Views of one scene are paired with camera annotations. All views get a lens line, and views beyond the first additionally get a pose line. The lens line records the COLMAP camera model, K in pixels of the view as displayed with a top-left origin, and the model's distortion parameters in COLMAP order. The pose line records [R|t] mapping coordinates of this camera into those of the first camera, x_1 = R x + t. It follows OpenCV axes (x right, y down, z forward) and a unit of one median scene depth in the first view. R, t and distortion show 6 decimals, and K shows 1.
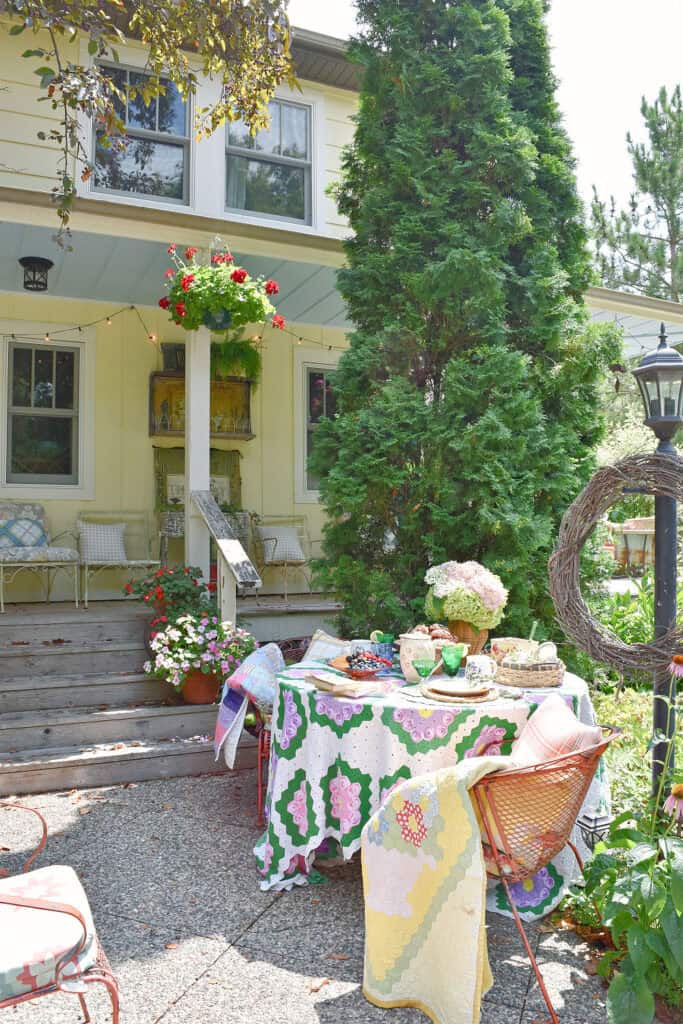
lens RADIAL K [[811.2, 0, 341.5], [0, 811.2, 512.0], [0, 0, 1]] dist [-0.087795, 0.003154]
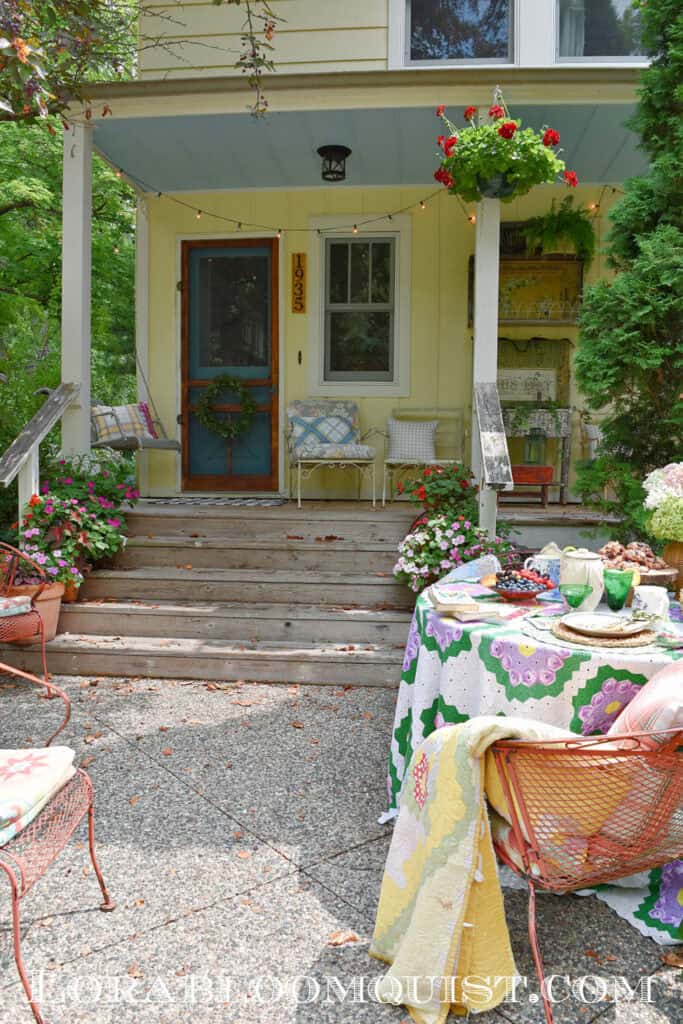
lens RADIAL K [[833.5, 0, 341.5], [0, 833.5, 512.0], [0, 0, 1]] dist [-0.081845, 0.001684]
pose [[0.858642, 0.052645, -0.509864, 0.202543], [0.005488, 0.993711, 0.111845, 0.014941], [0.512546, -0.098832, 0.852953, 0.138366]]
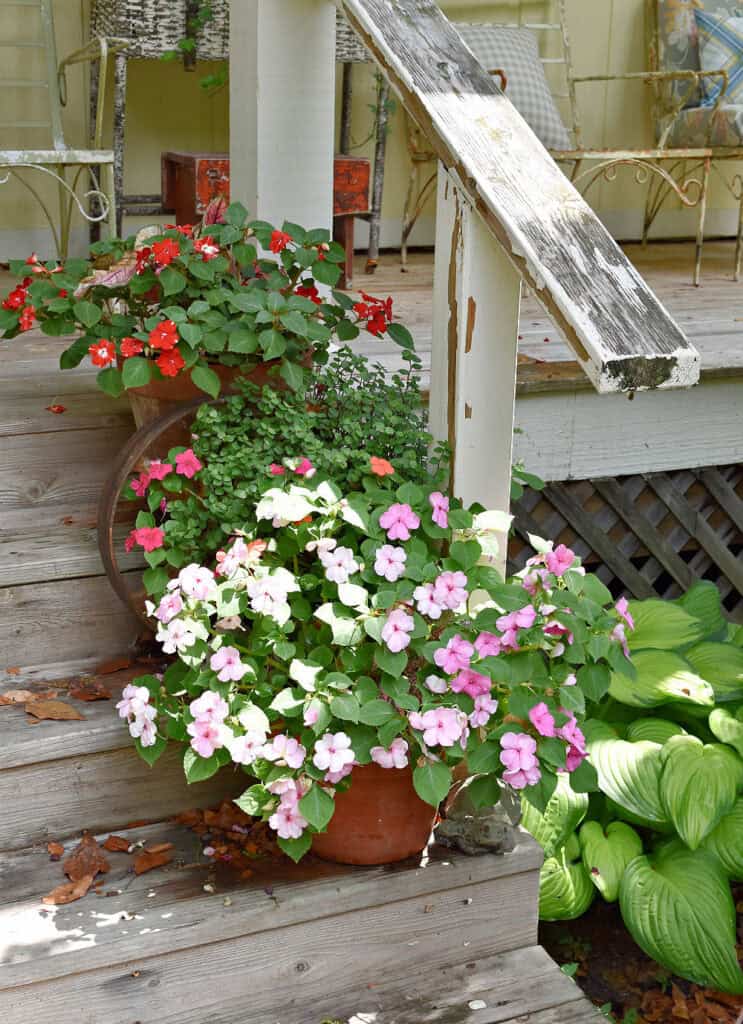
lens RADIAL K [[1568.8, 0, 371.5], [0, 1568.8, 512.0], [0, 0, 1]] dist [0.001217, 0.006953]
pose [[0.999418, 0.033873, 0.004017, -0.182745], [-0.033283, 0.942625, 0.332189, -0.005928], [0.007466, -0.332129, 0.943204, 0.618279]]
